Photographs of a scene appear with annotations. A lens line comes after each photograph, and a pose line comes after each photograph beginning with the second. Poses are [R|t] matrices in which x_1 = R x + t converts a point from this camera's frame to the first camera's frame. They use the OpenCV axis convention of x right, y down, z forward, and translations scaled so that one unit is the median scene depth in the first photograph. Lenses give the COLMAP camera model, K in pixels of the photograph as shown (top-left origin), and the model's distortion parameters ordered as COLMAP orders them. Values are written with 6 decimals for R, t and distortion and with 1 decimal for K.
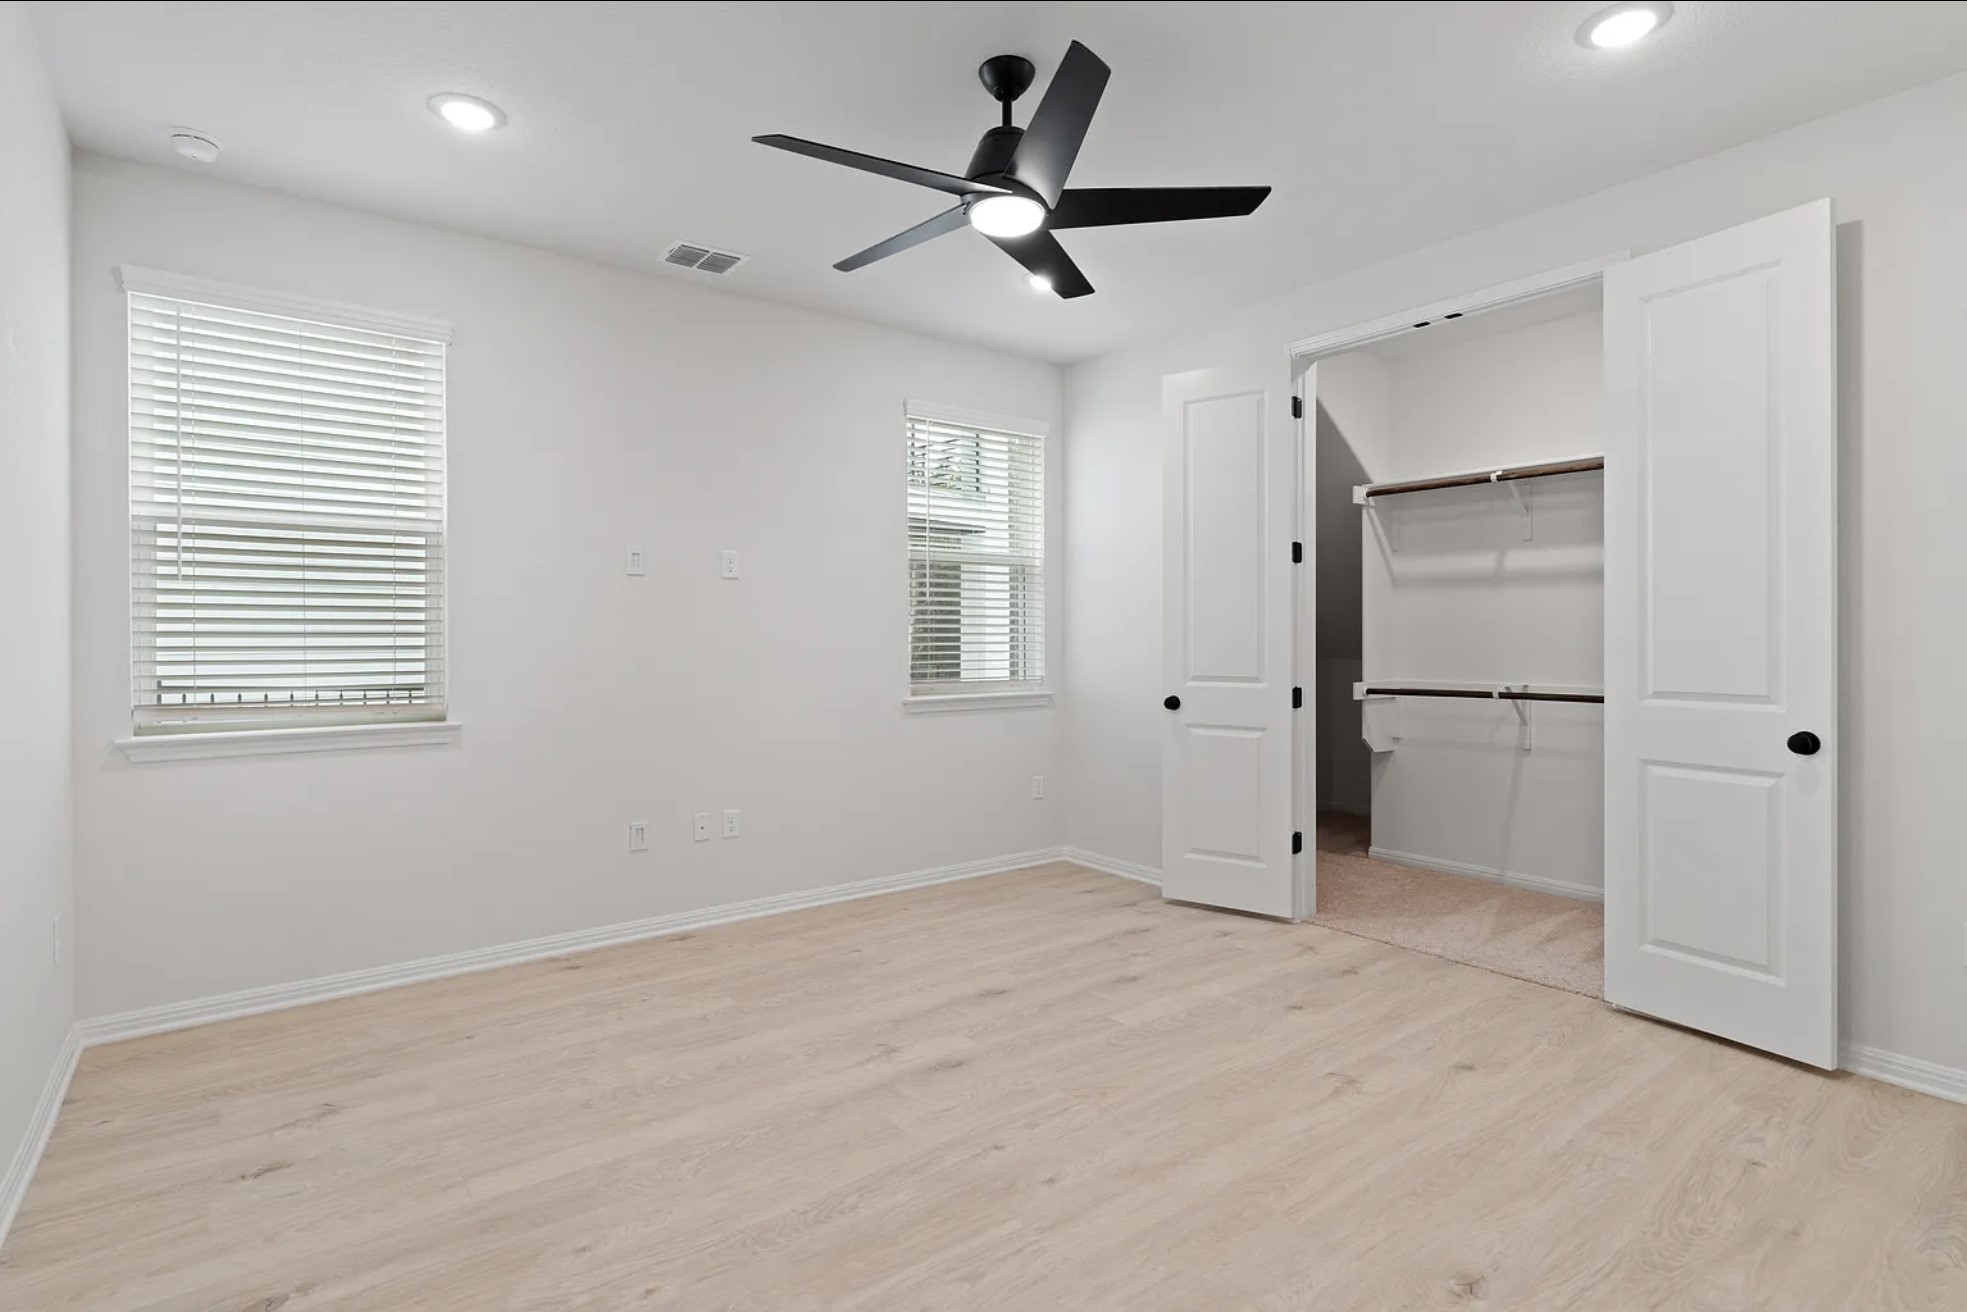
lens RADIAL K [[961.1, 0, 993.2], [0, 961.1, 633.6], [0, 0, 1]] dist [-0.002703, 0.000282]
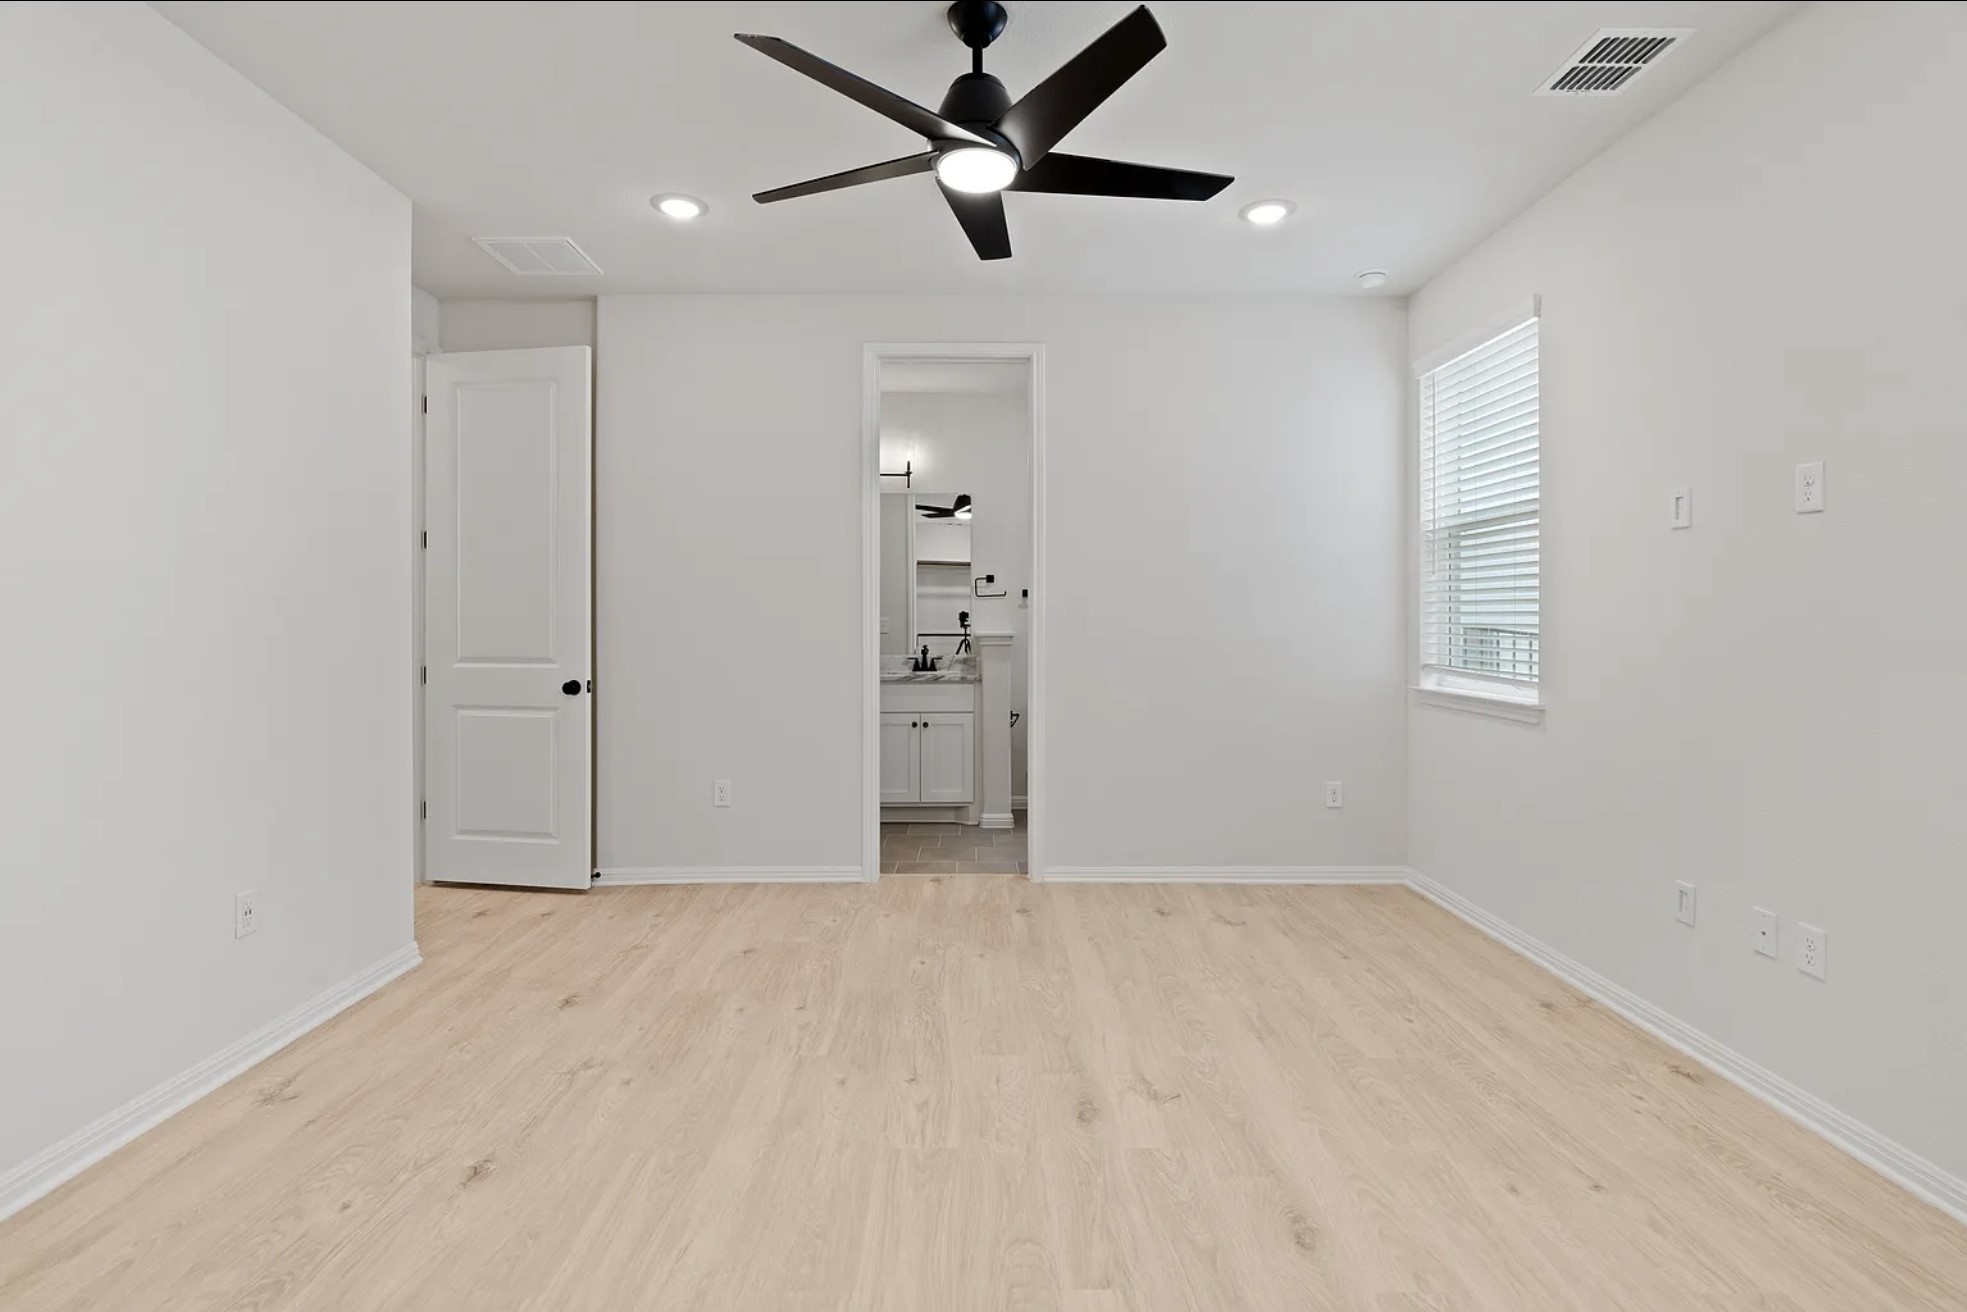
lens RADIAL K [[961.1, 0, 993.2], [0, 961.1, 633.6], [0, 0, 1]] dist [-0.002703, 0.000282]
pose [[-0.592676, 0.017405, -0.805253, 0.738331], [0.001632, 0.999790, 0.020409, 0.001070], [0.805439, 0.010781, -0.592581, 1.536450]]
